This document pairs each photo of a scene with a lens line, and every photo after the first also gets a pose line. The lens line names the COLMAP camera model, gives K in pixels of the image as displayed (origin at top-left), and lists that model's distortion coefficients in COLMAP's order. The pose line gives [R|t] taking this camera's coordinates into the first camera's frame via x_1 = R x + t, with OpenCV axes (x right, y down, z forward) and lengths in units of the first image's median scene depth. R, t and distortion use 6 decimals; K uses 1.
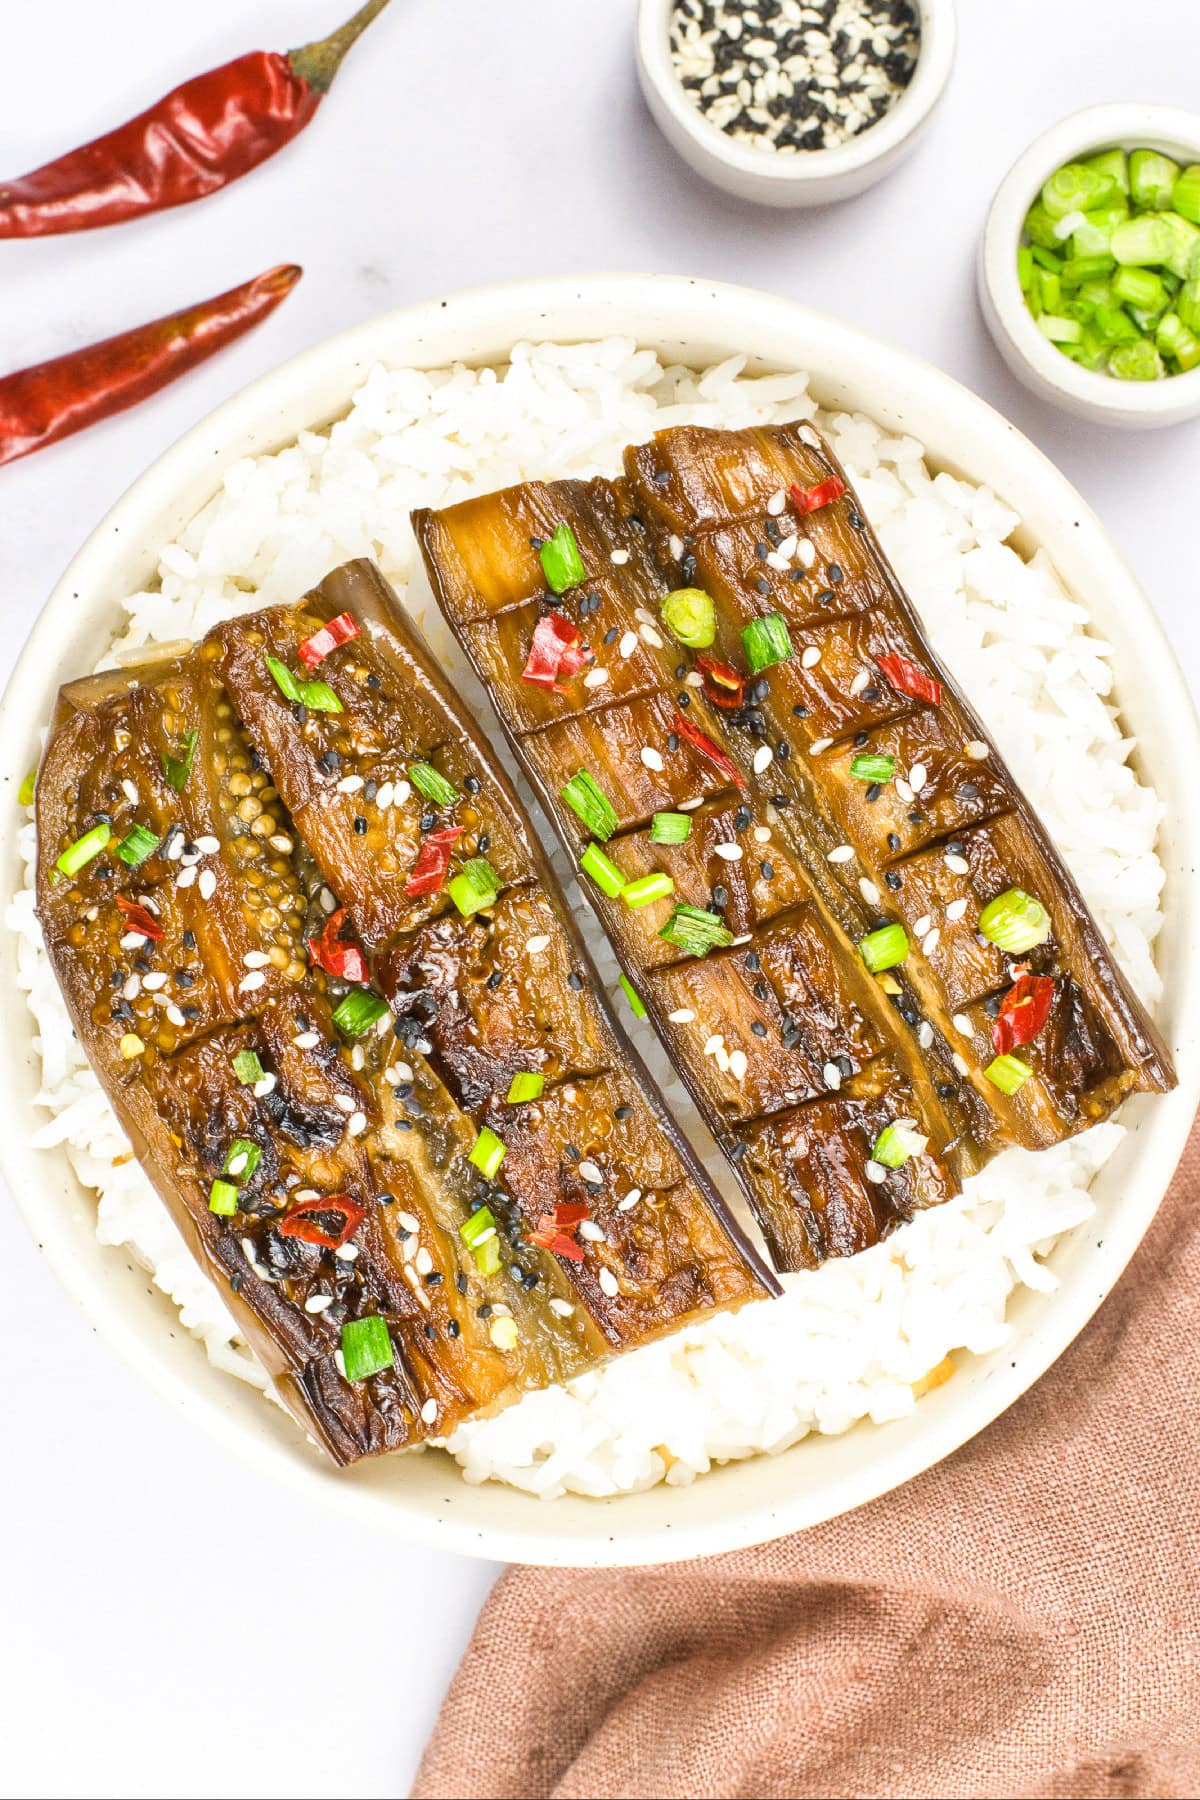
lens RADIAL K [[4744.2, 0, 600.0], [0, 4744.2, 900.0], [0, 0, 1]] dist [-0.142391, -0.319873]
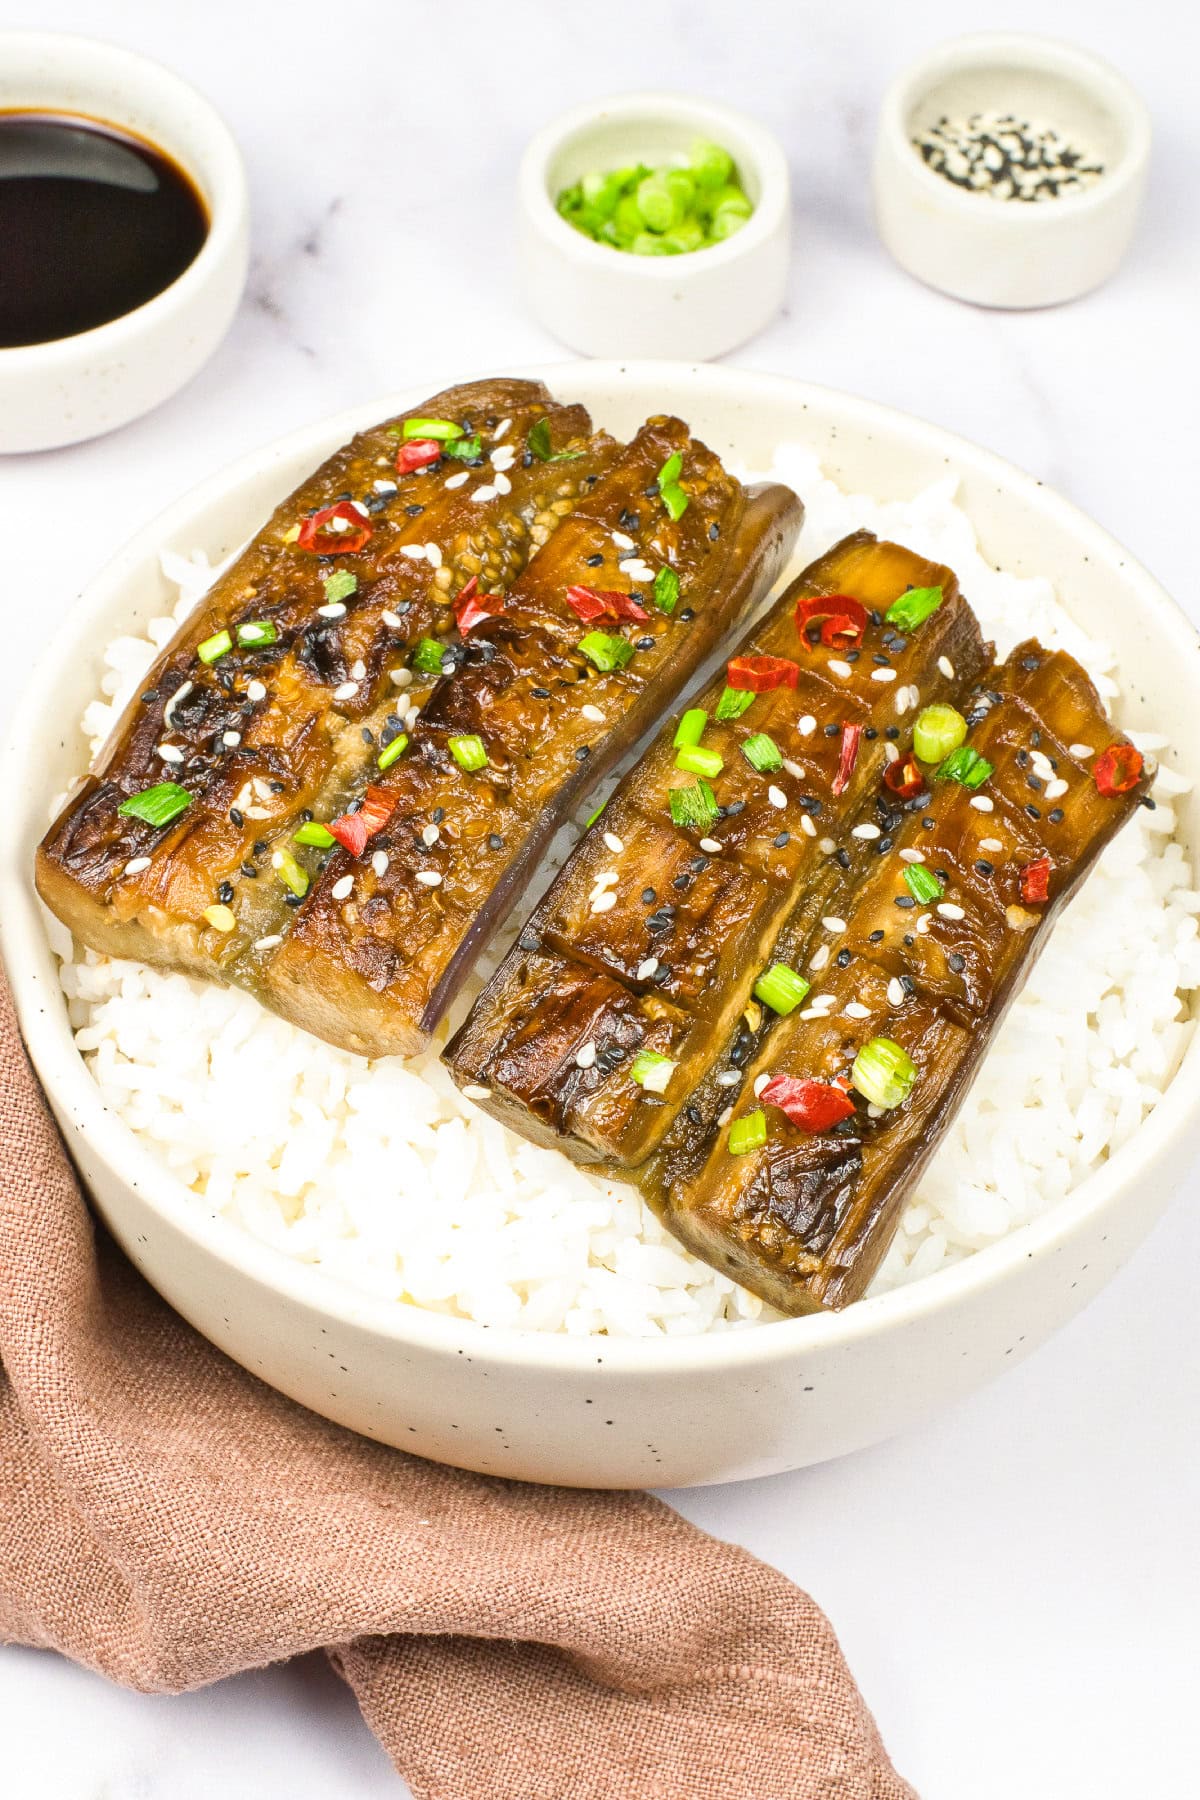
lens RADIAL K [[4744.2, 0, 600.0], [0, 4744.2, 900.0], [0, 0, 1]] dist [-0.142391, -0.319873]
pose [[0.548195, 0.690184, -0.472364, 0.487764], [-0.834786, 0.417011, -0.359492, 0.384512], [-0.051135, 0.591395, 0.804759, 0.203589]]
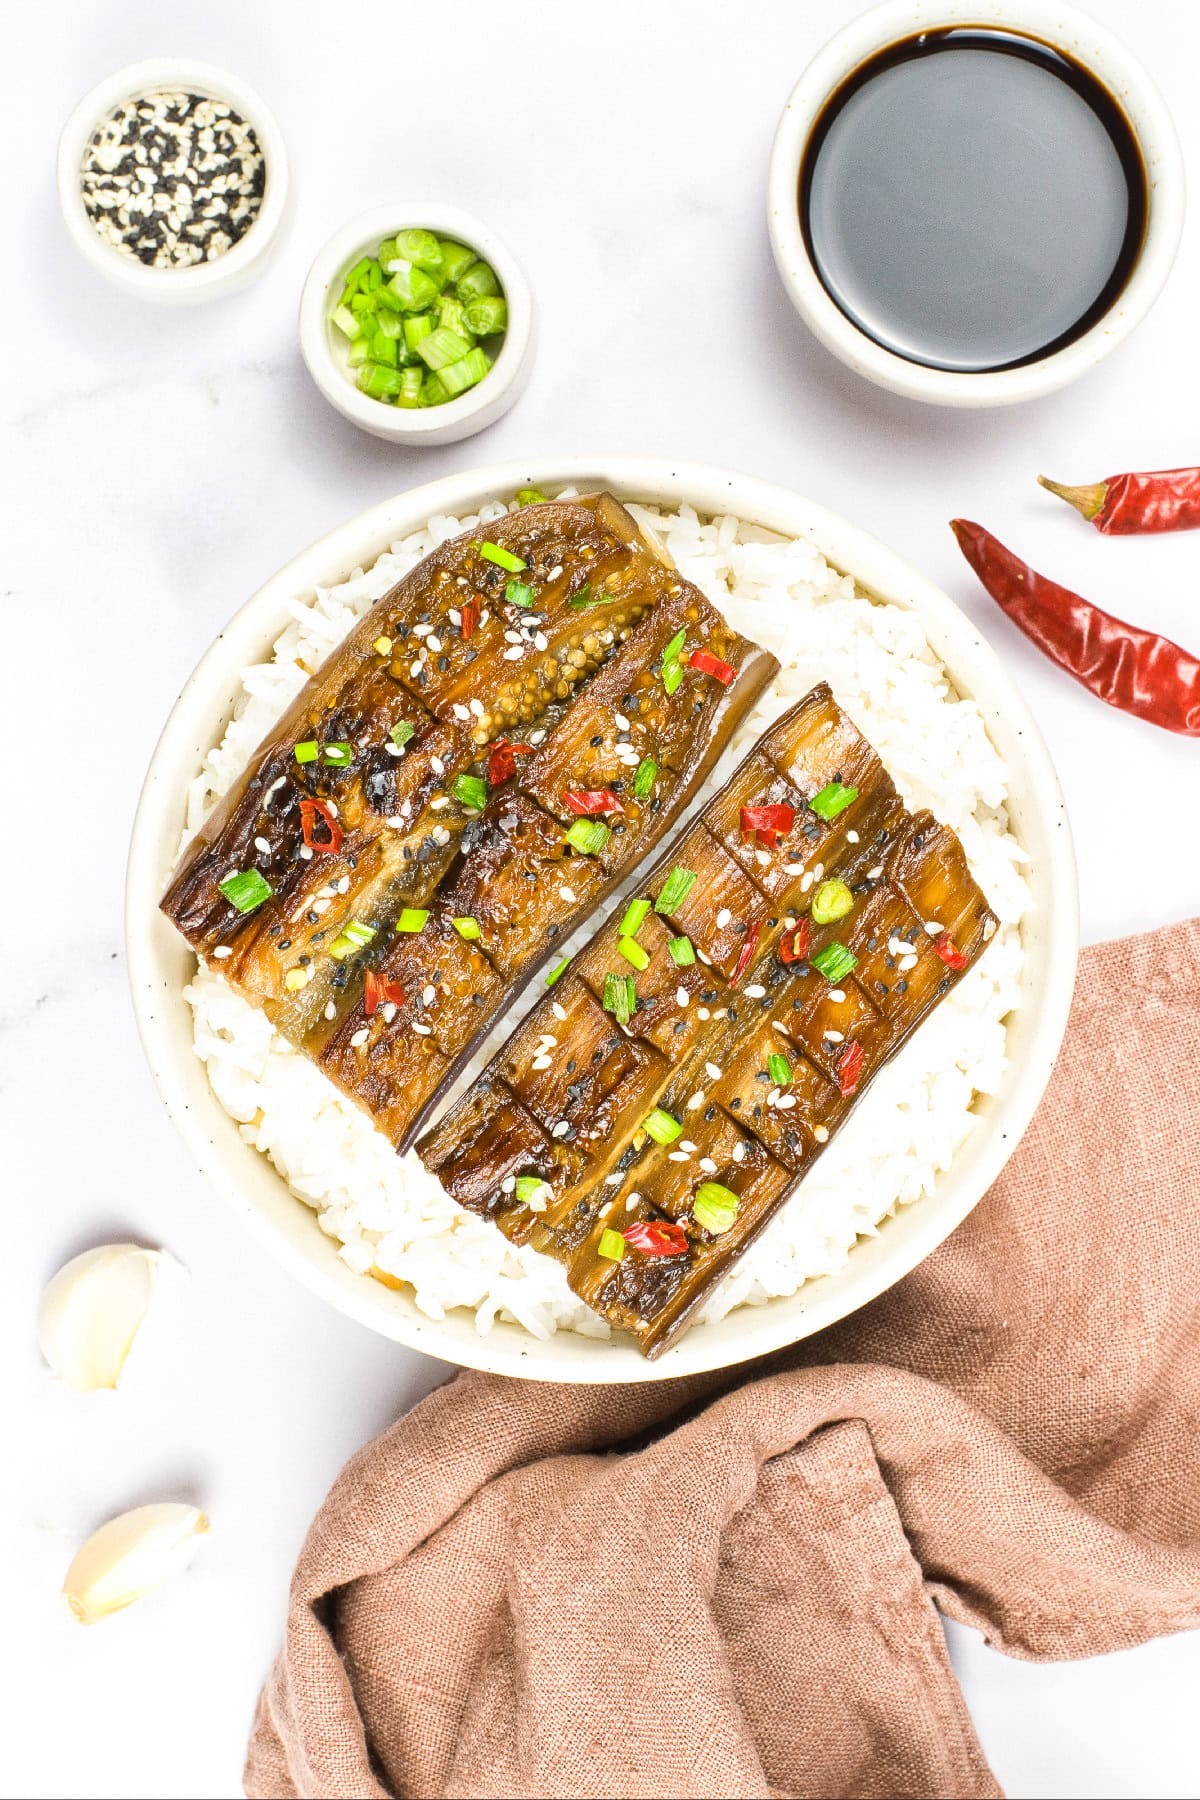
lens RADIAL K [[4744.2, 0, 600.0], [0, 4744.2, 900.0], [0, 0, 1]] dist [-0.142391, -0.319873]
pose [[0.386198, 0.921924, 0.030127, -0.048617], [-0.922191, 0.385177, 0.034673, -0.045983], [0.020362, -0.041174, 0.998944, -0.366919]]
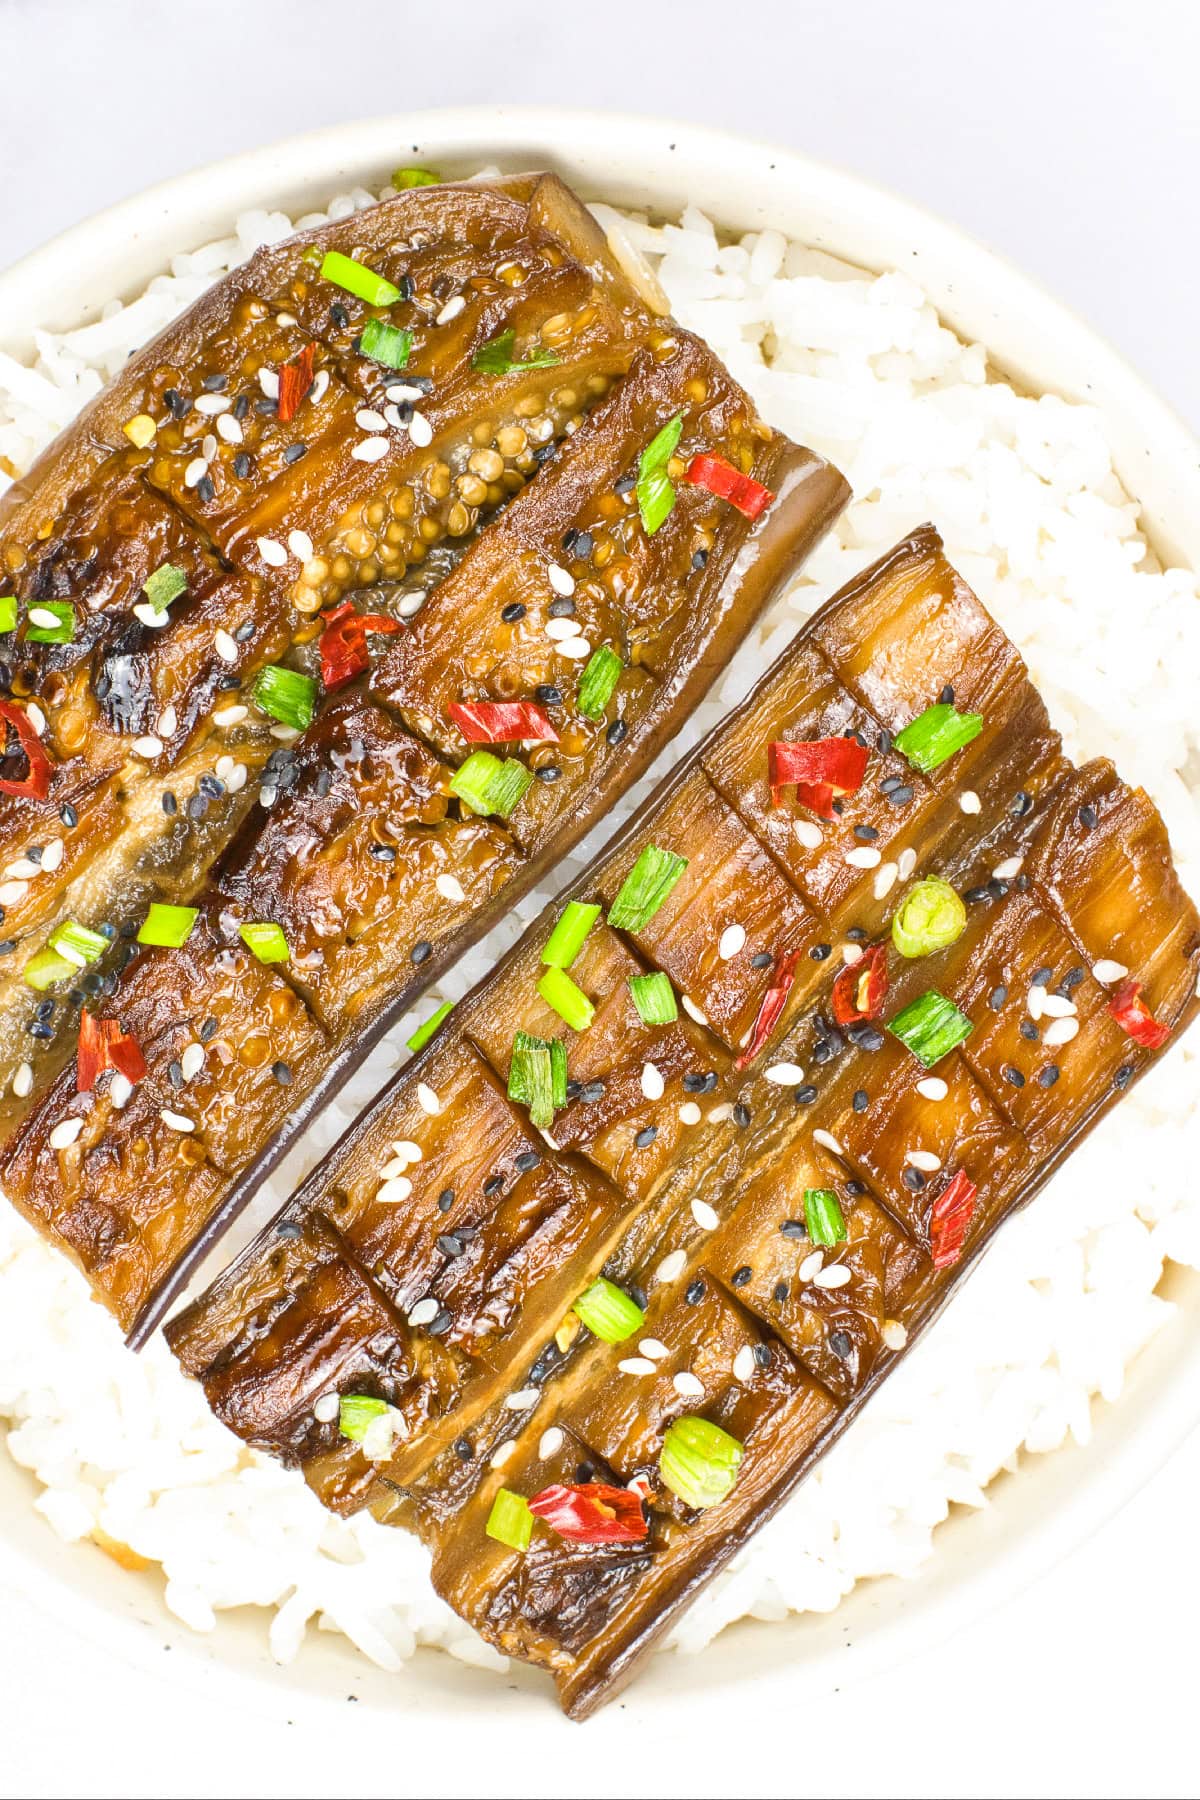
lens RADIAL K [[4744.2, 0, 600.0], [0, 4744.2, 900.0], [0, 0, 1]] dist [-0.142391, -0.319873]
pose [[0.353375, 0.935005, 0.029875, -0.025119], [-0.934869, 0.351807, 0.047454, -0.047870], [0.033860, -0.044698, 0.998427, 0.241281]]
